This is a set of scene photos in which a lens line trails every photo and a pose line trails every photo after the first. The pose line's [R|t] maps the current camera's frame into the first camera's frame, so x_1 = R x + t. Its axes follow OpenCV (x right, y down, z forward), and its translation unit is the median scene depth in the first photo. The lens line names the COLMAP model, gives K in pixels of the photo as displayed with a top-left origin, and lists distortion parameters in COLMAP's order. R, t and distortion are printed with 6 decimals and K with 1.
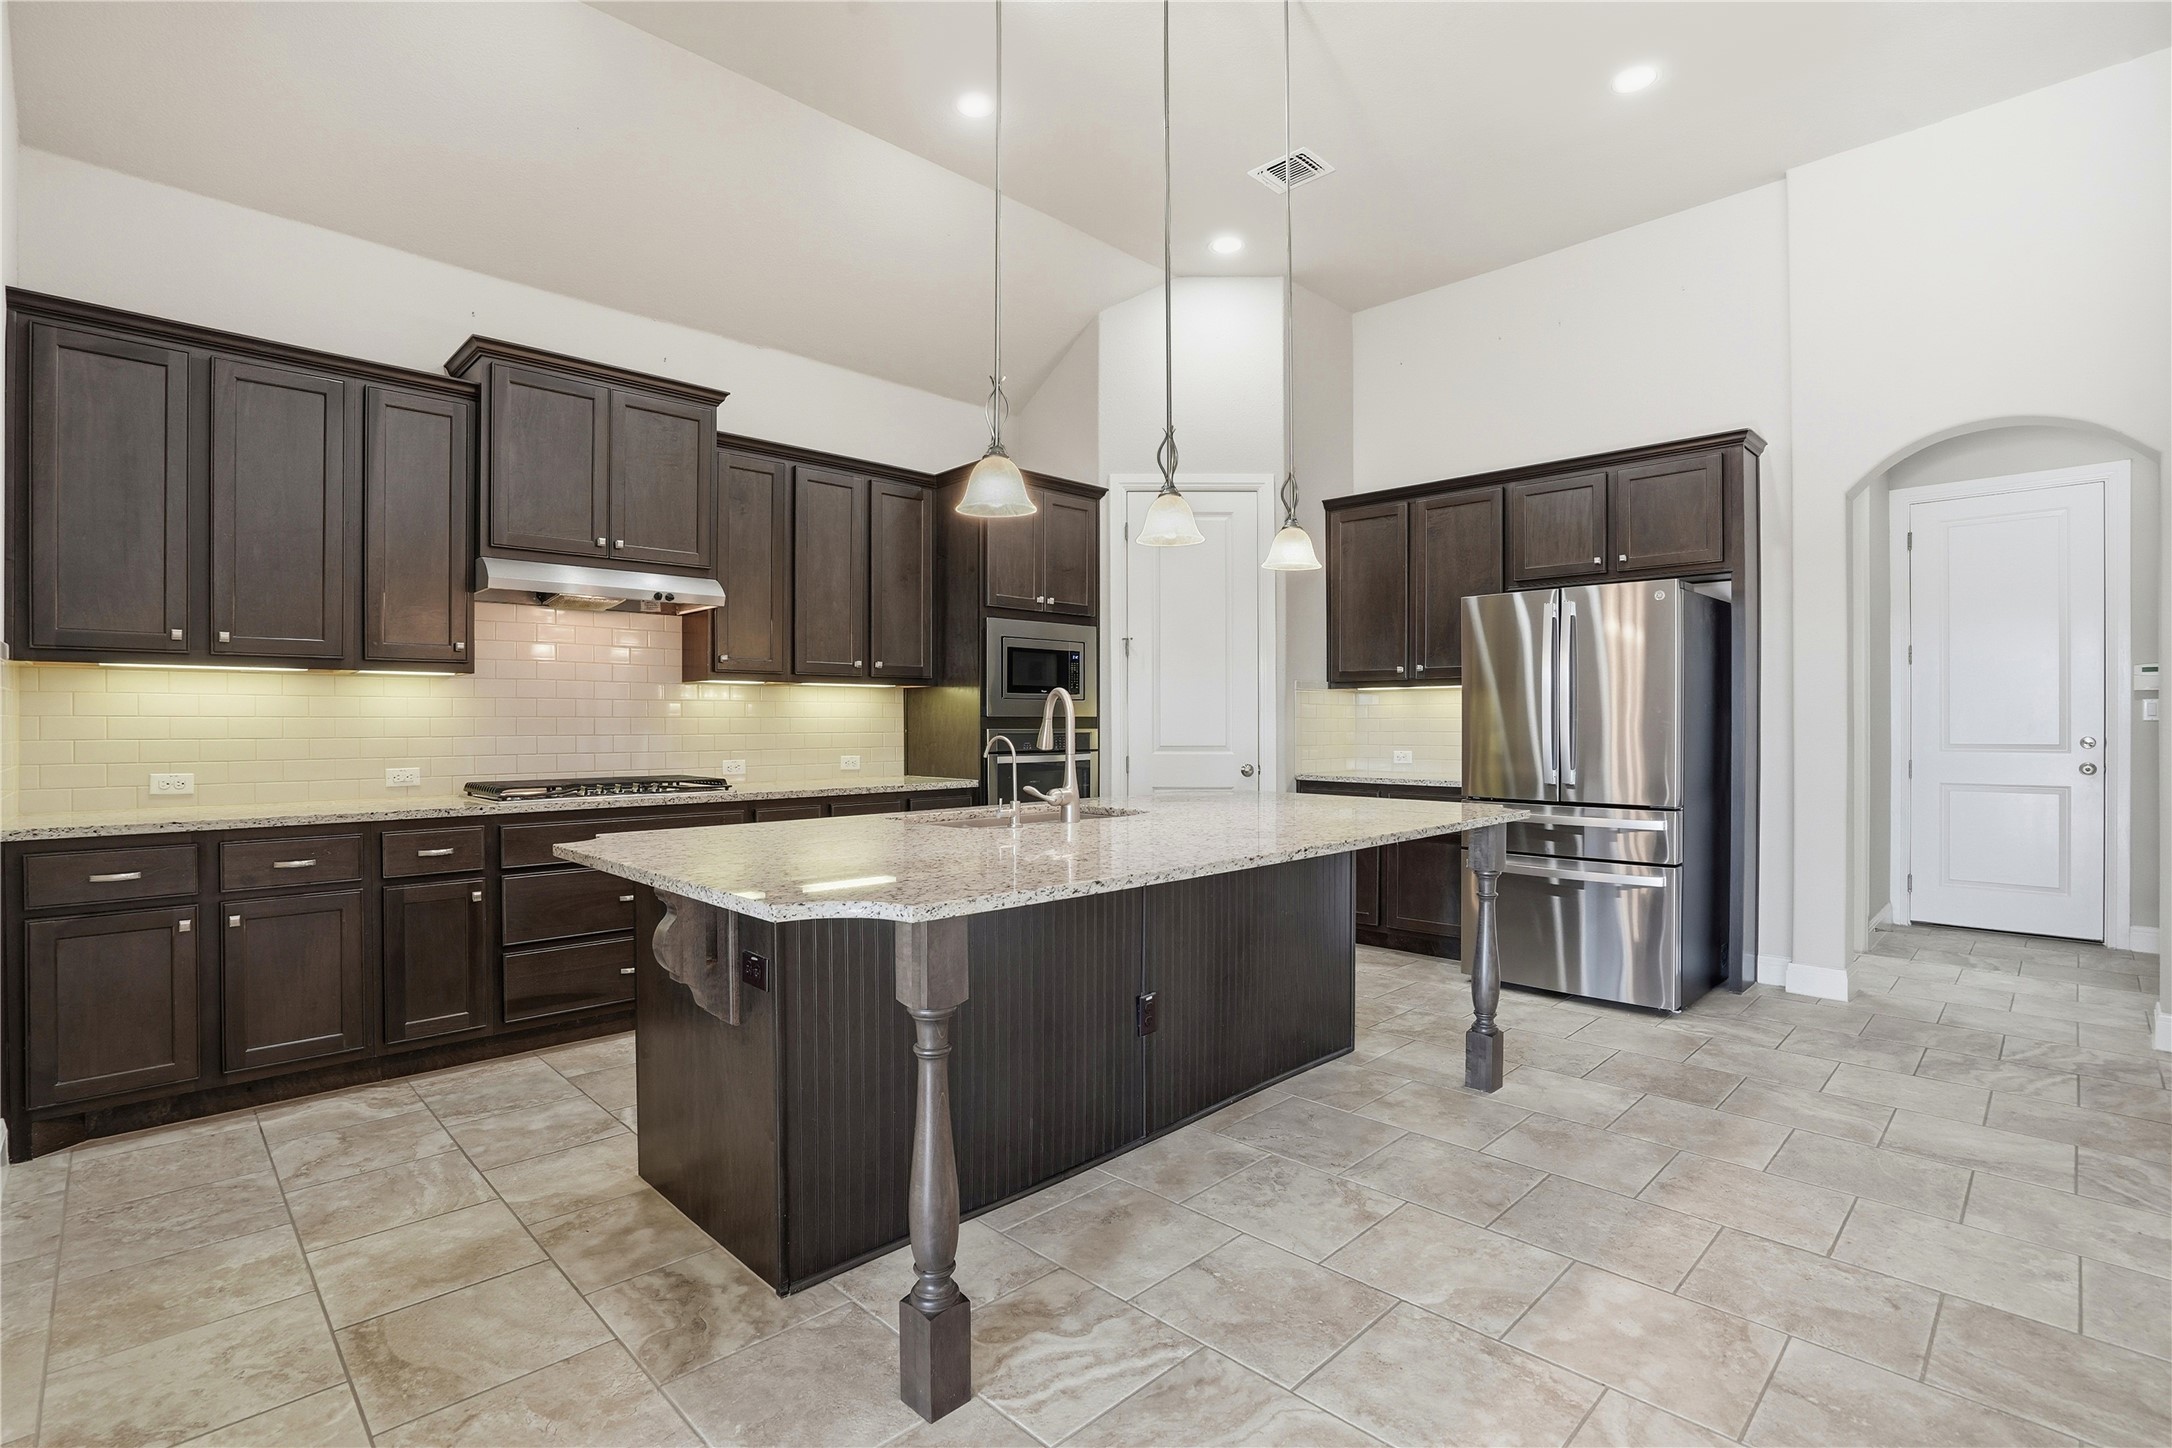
lens RADIAL K [[1027.0, 0, 1092.2], [0, 1027.0, 724.9], [0, 0, 1]] dist [-0.051232, 0.020330]
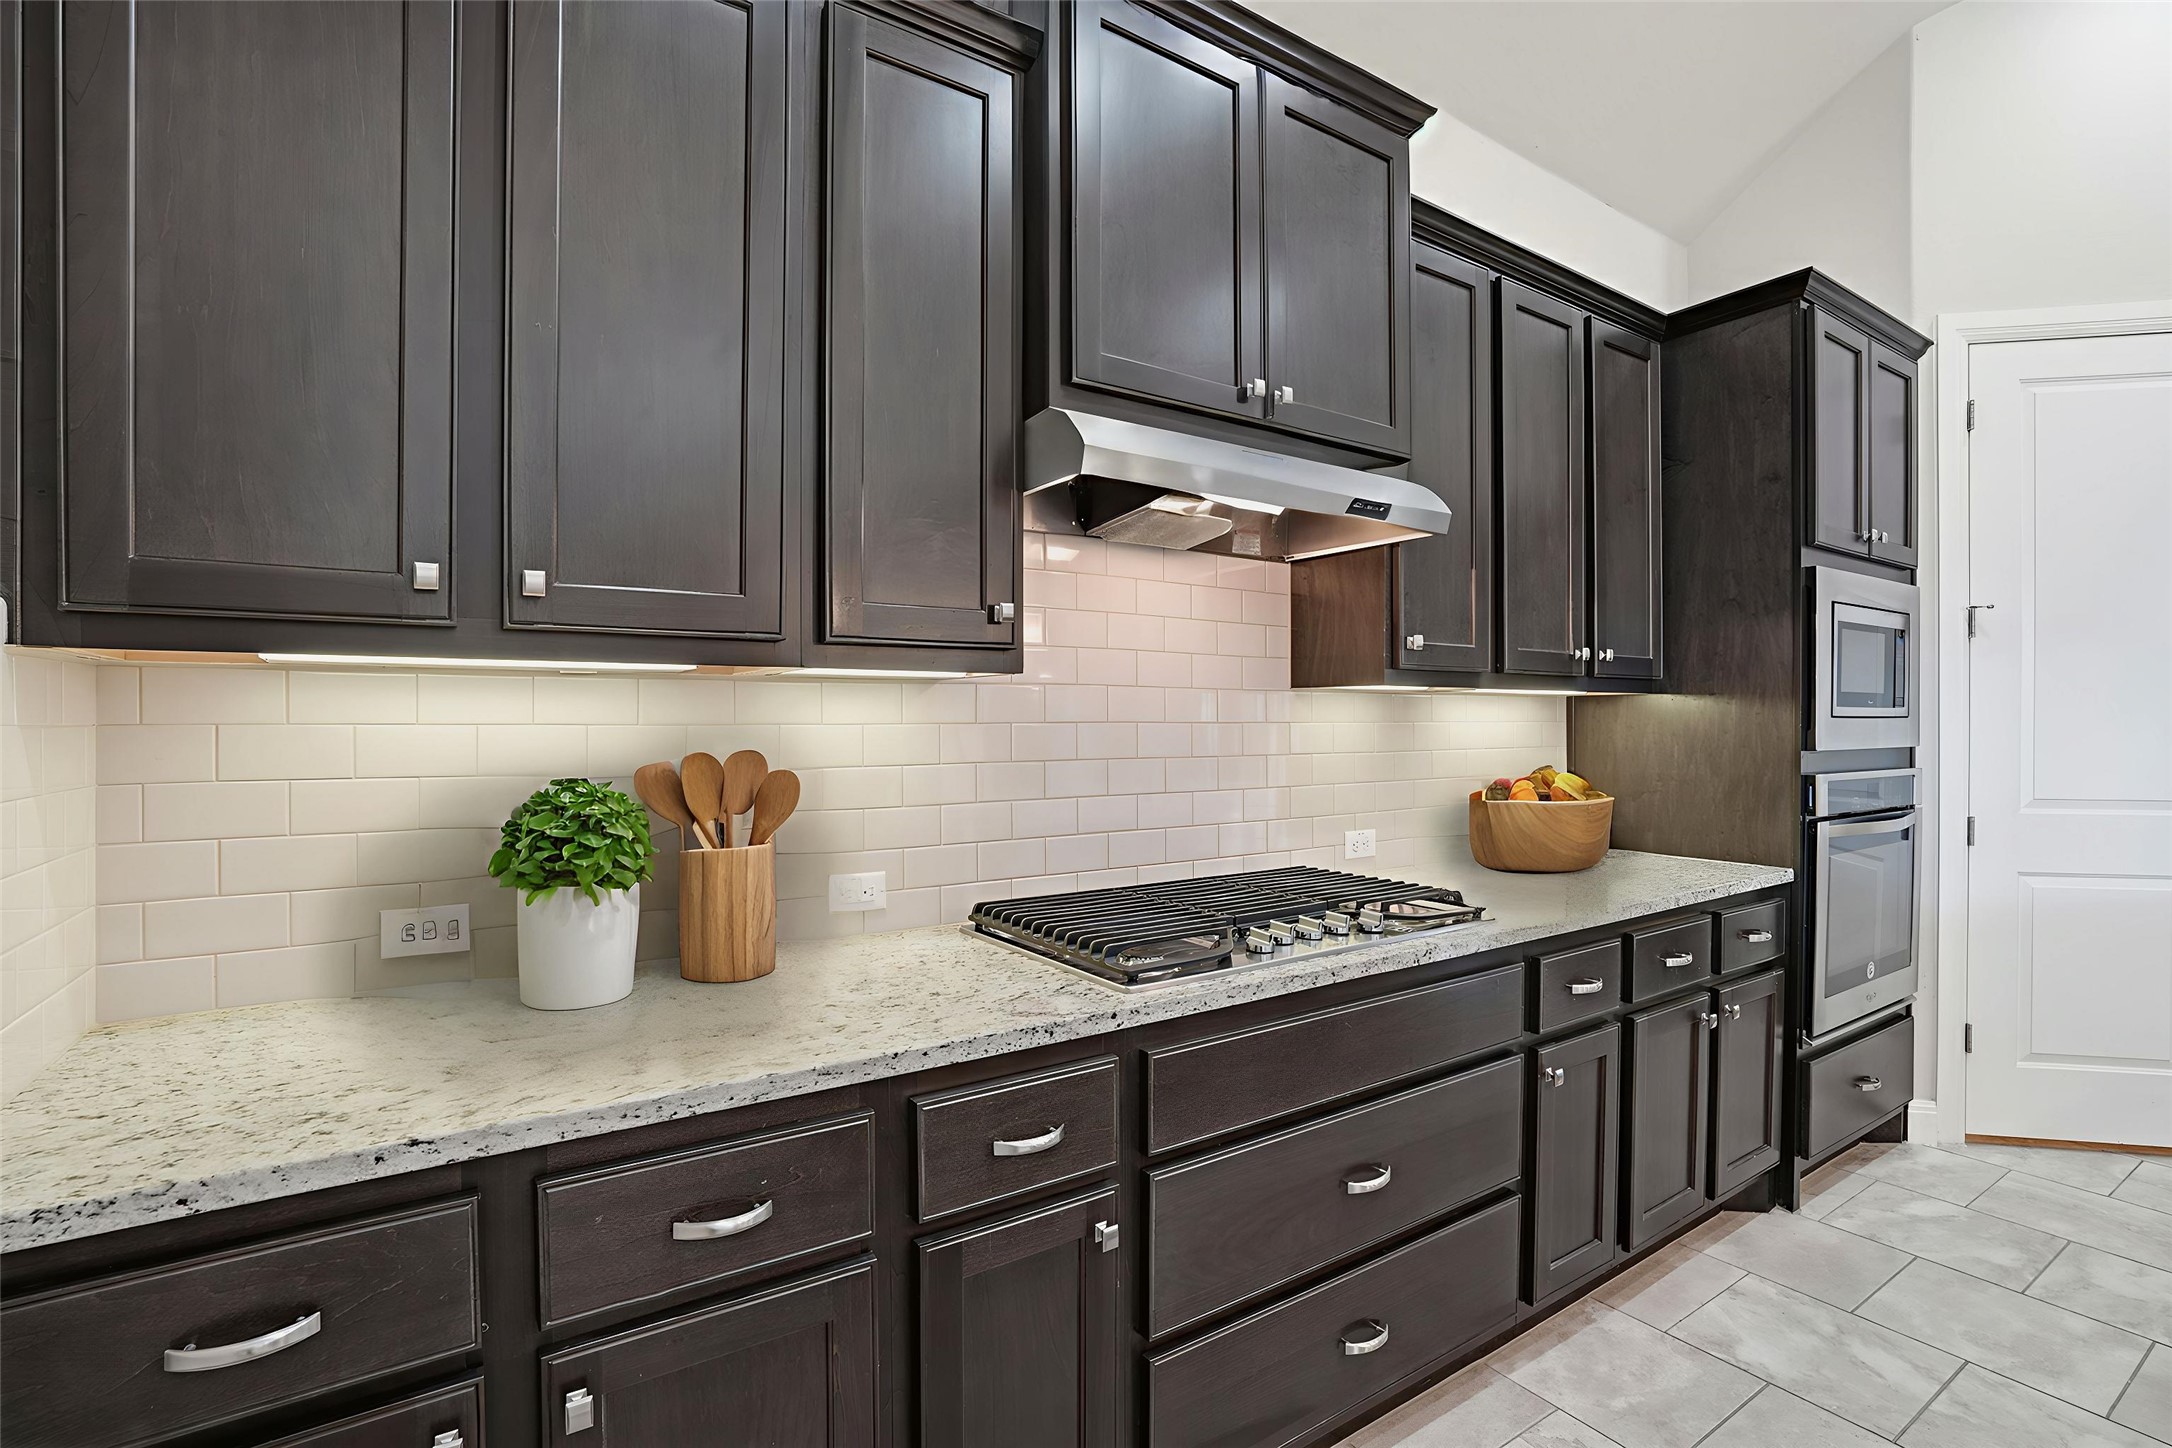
lens RADIAL K [[1027.0, 0, 1092.2], [0, 1027.0, 724.9], [0, 0, 1]] dist [-0.051232, 0.020330]
pose [[0.983282, 0.003738, -0.182051, -0.502657], [-0.002887, 0.999984, 0.004940, -0.030687], [0.182066, -0.004332, 0.983277, 0.561640]]
